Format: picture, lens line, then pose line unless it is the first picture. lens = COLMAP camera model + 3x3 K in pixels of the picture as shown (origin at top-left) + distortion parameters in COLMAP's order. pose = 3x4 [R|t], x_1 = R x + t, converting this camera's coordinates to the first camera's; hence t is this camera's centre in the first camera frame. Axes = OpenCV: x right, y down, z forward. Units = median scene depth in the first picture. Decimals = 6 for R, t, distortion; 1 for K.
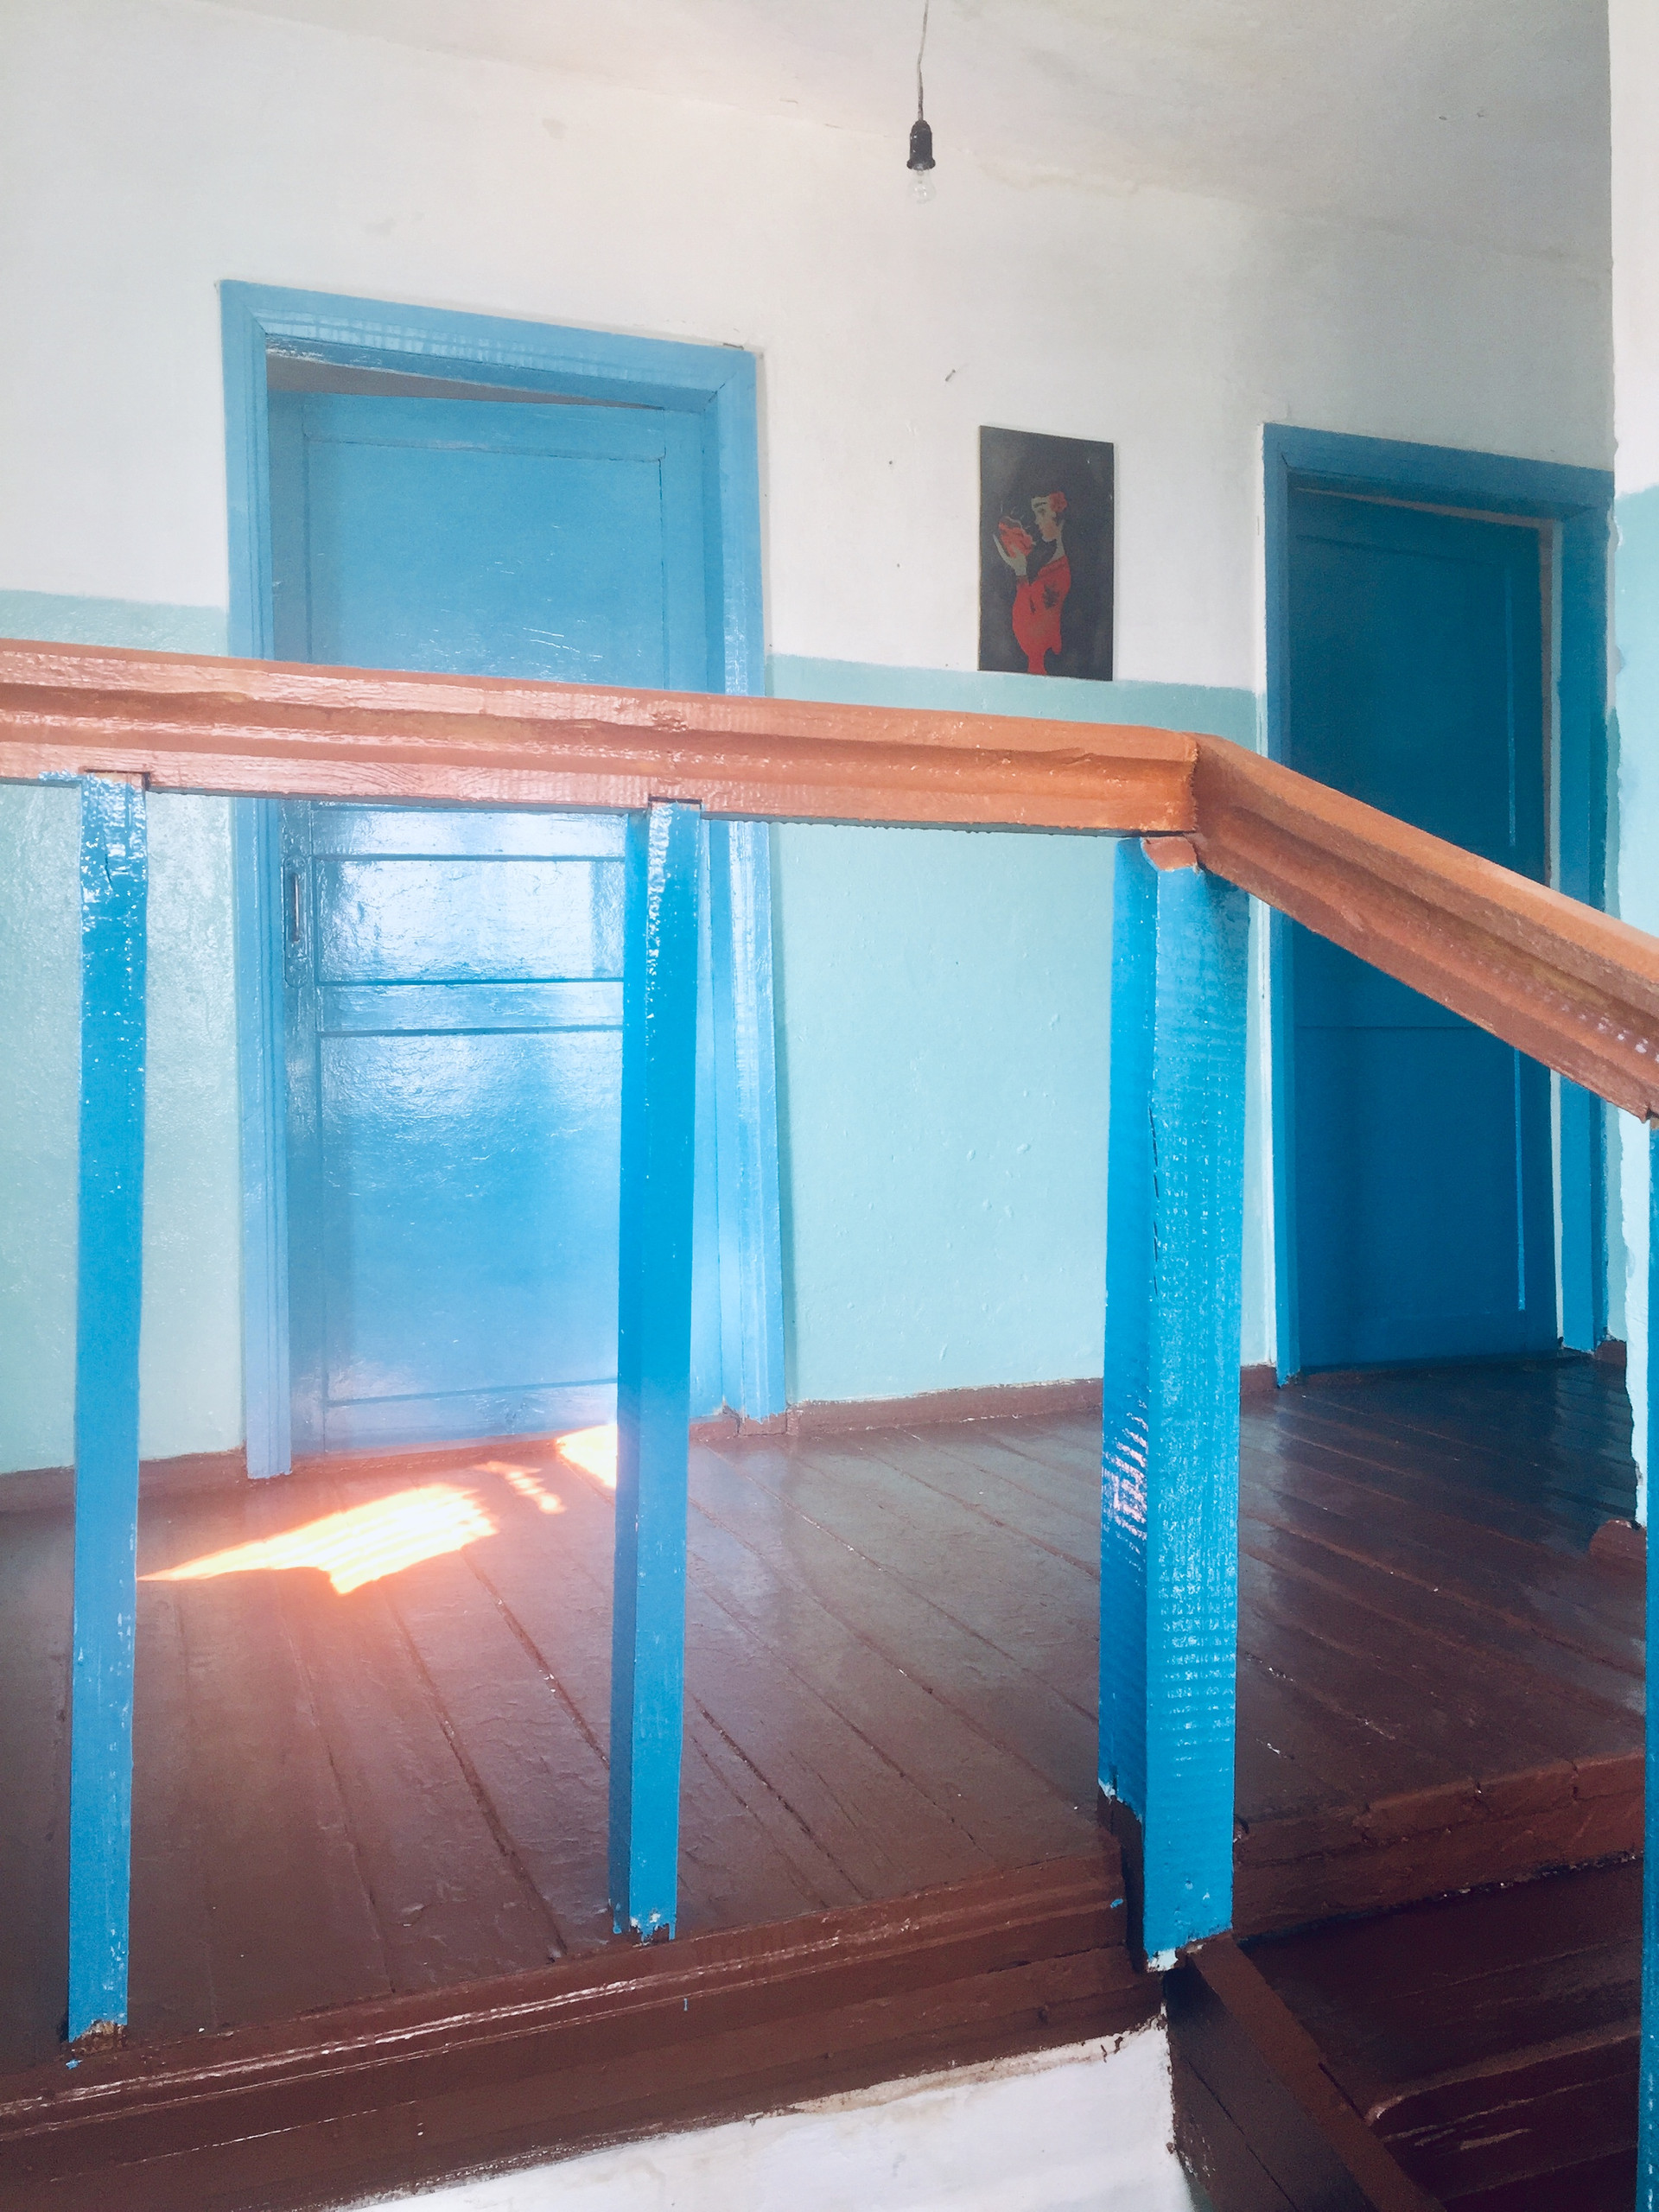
lens RADIAL K [[1899.8, 0, 829.9], [0, 1899.8, 1084.2], [0, 0, 1]] dist [0.039326, -0.033279]
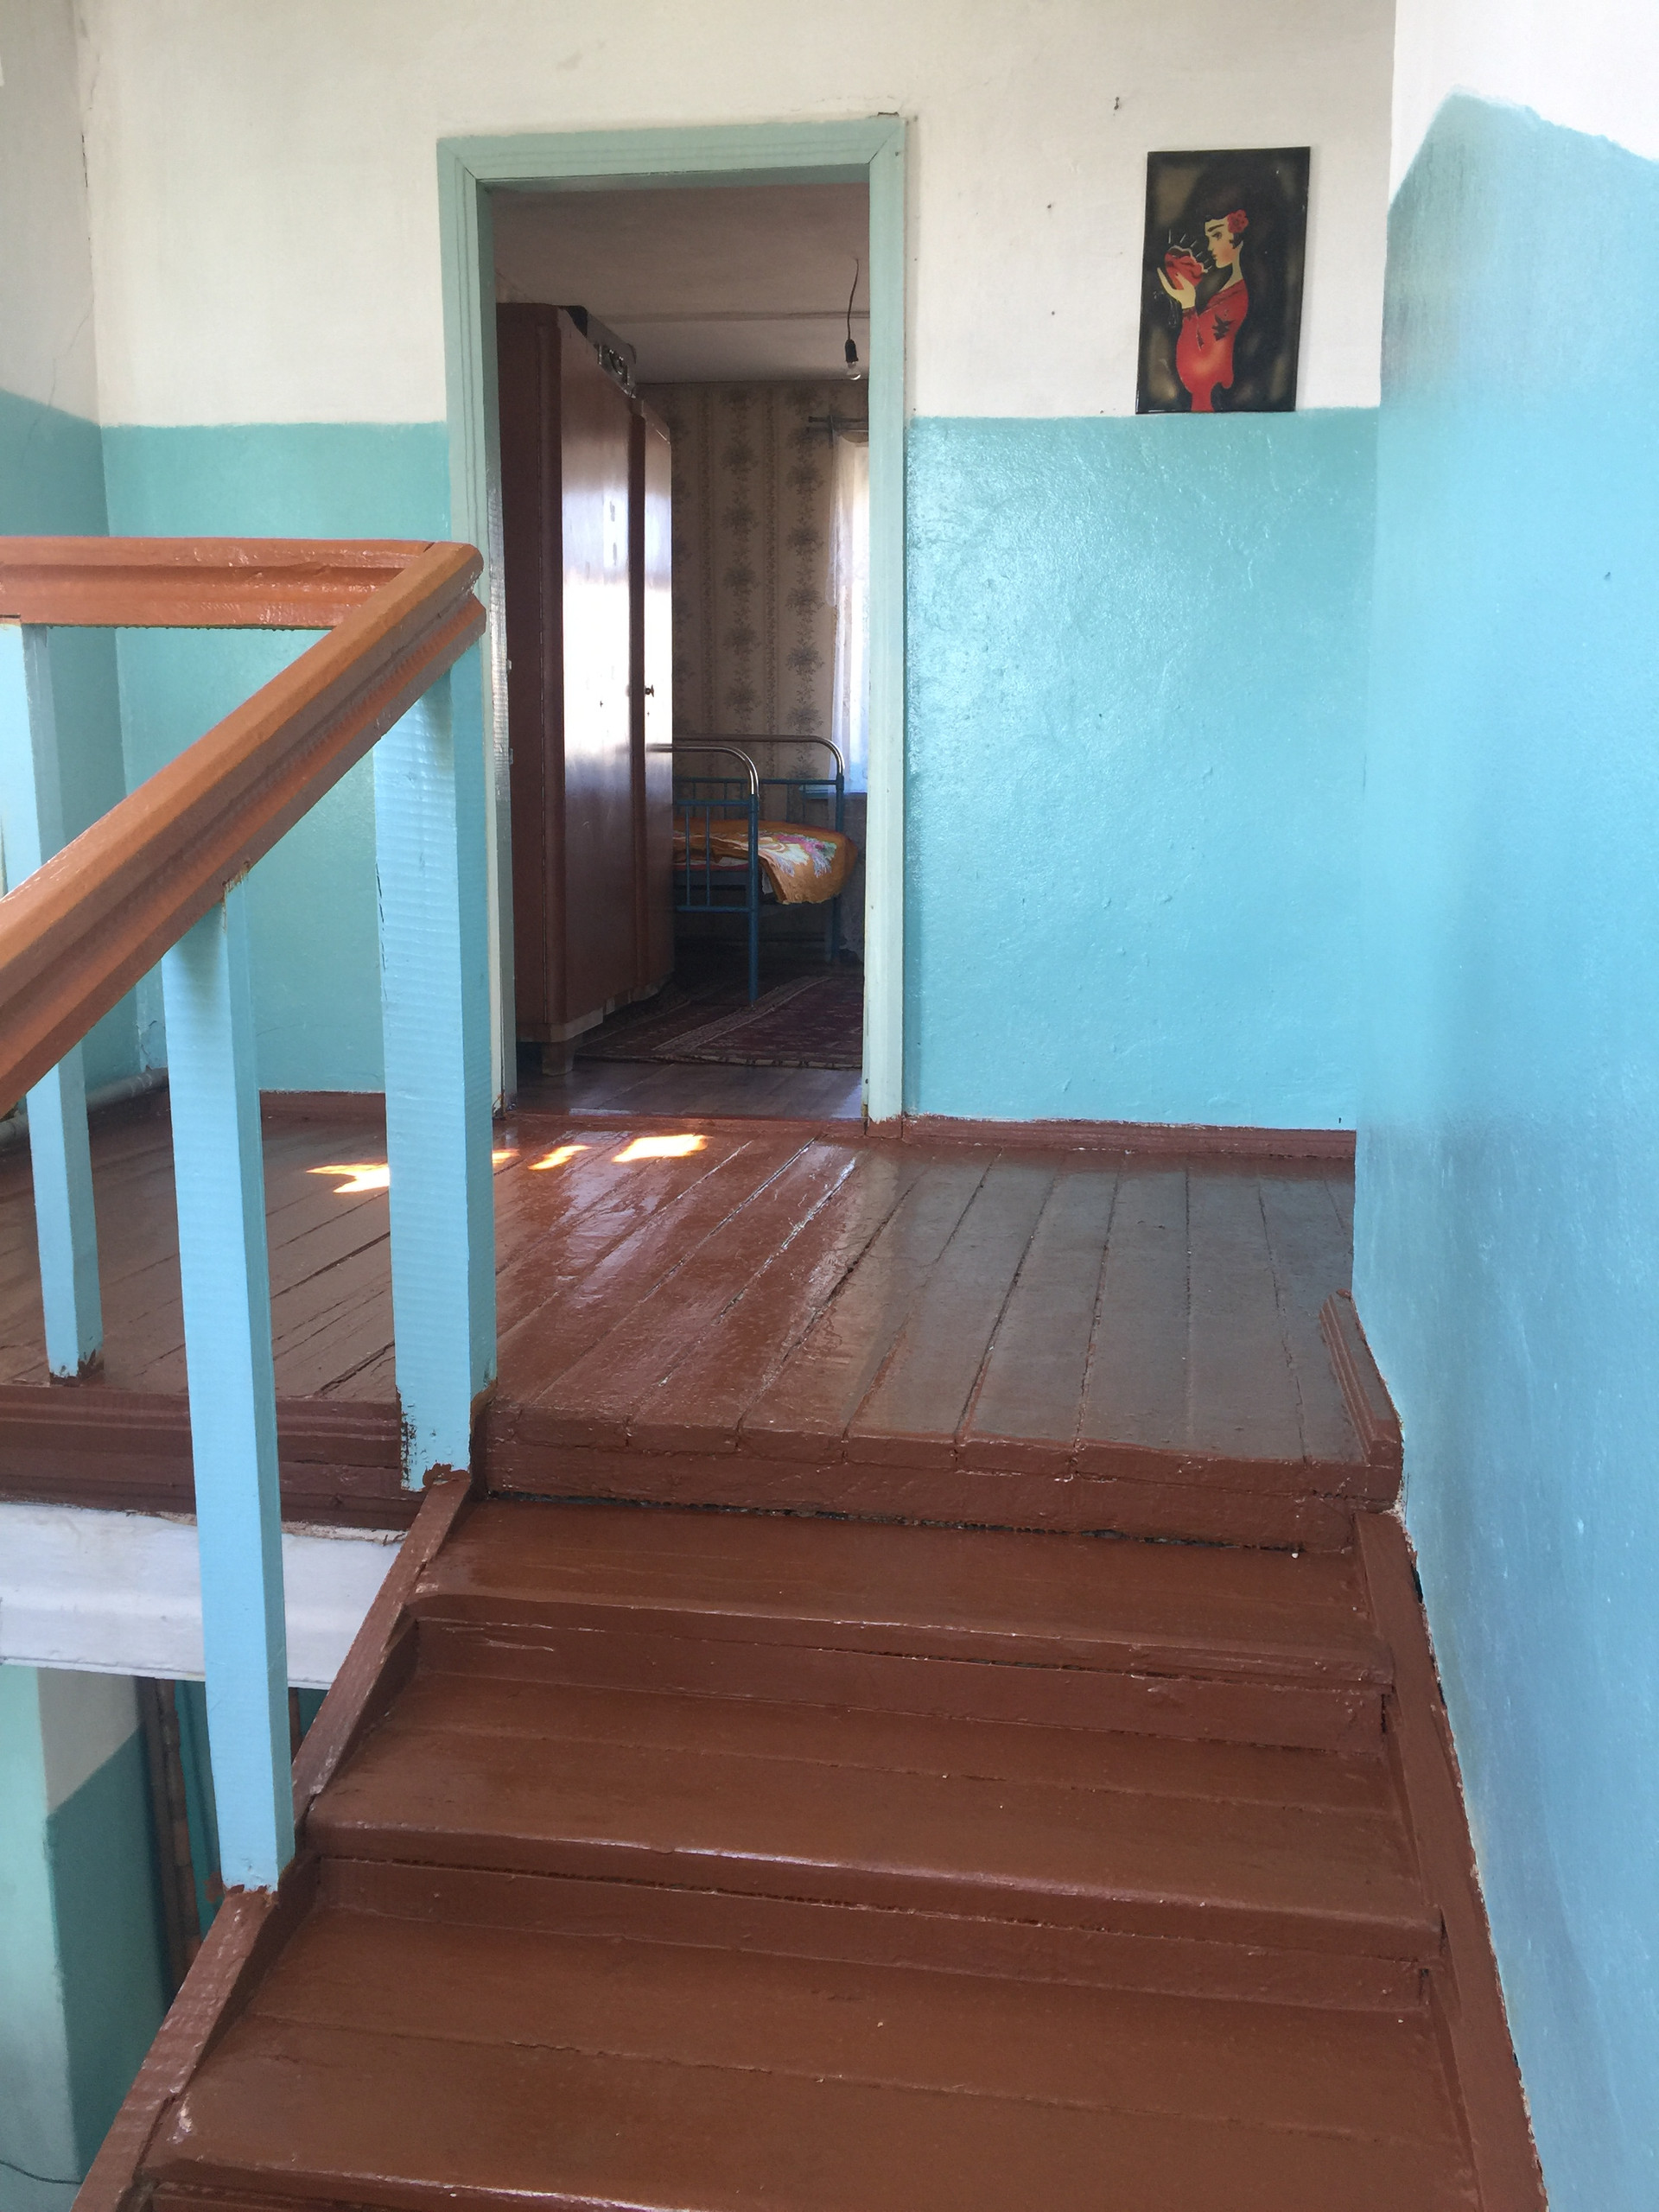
lens RADIAL K [[1899.8, 0, 840.5], [0, 1899.8, 1120.7], [0, 0, 1]] dist [0.039326, -0.033279]
pose [[0.857098, 0.108319, -0.503636, 0.491976], [-0.027973, 0.985988, 0.164455, -0.012085], [0.514393, -0.126866, 0.848119, 0.020911]]
